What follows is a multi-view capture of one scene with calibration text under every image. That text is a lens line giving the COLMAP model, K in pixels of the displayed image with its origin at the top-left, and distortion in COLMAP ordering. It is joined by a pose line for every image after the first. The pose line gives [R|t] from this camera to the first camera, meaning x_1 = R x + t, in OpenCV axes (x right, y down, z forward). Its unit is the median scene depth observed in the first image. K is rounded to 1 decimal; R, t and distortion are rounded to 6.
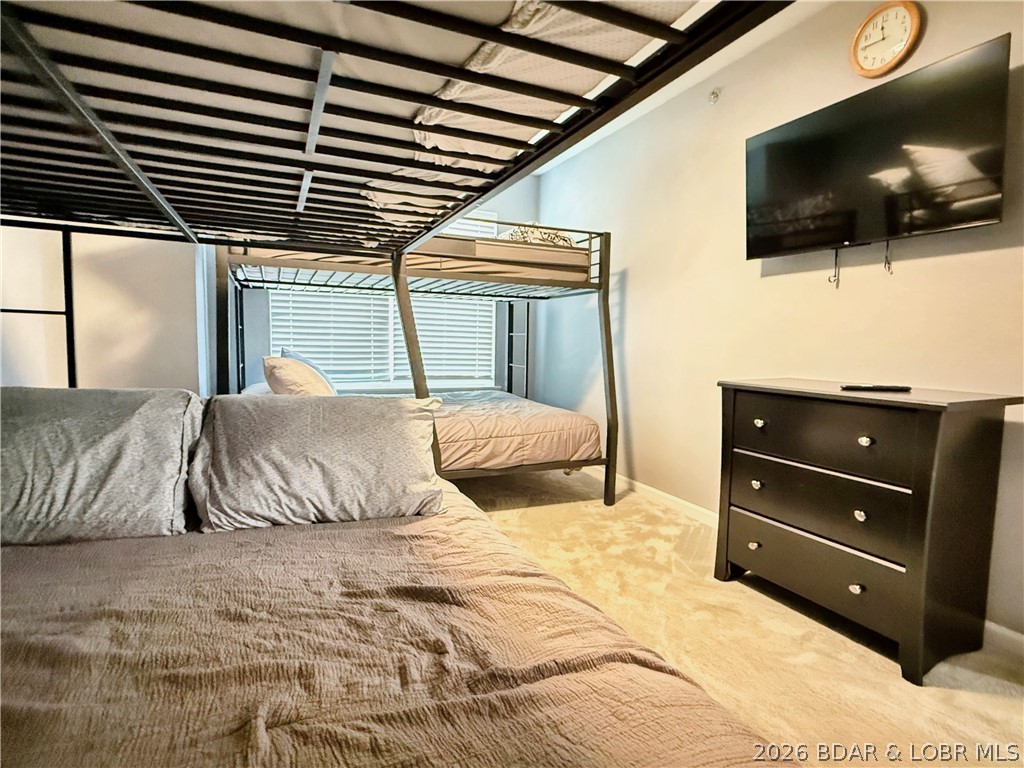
lens RADIAL K [[528.7, 0, 512.0], [0, 528.7, 384.0], [0, 0, 1]] dist [0.000185, 0.000026]
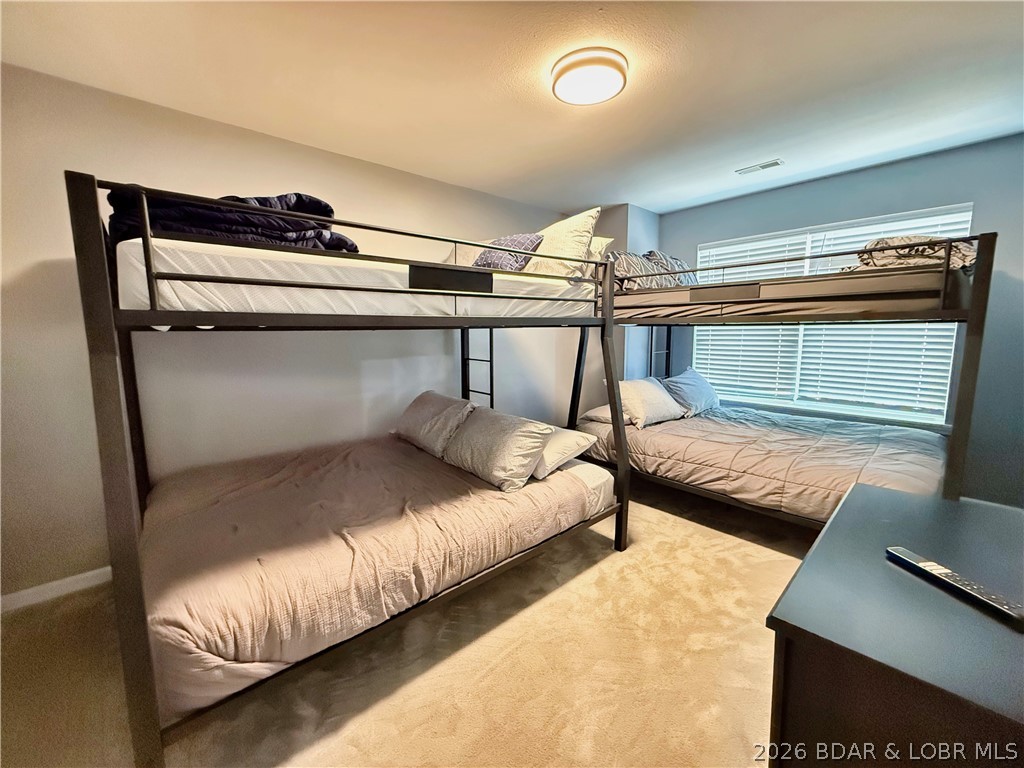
lens RADIAL K [[409.7, 0, 509.0], [0, 409.7, 384.9], [0, 0, 1]] dist [0.000820, -0.000265]
pose [[0.305724, 0.107083, -0.946079, 0.562456], [-0.059510, 0.993862, 0.093261, -0.119264], [0.950259, 0.027789, 0.310220, 0.290870]]
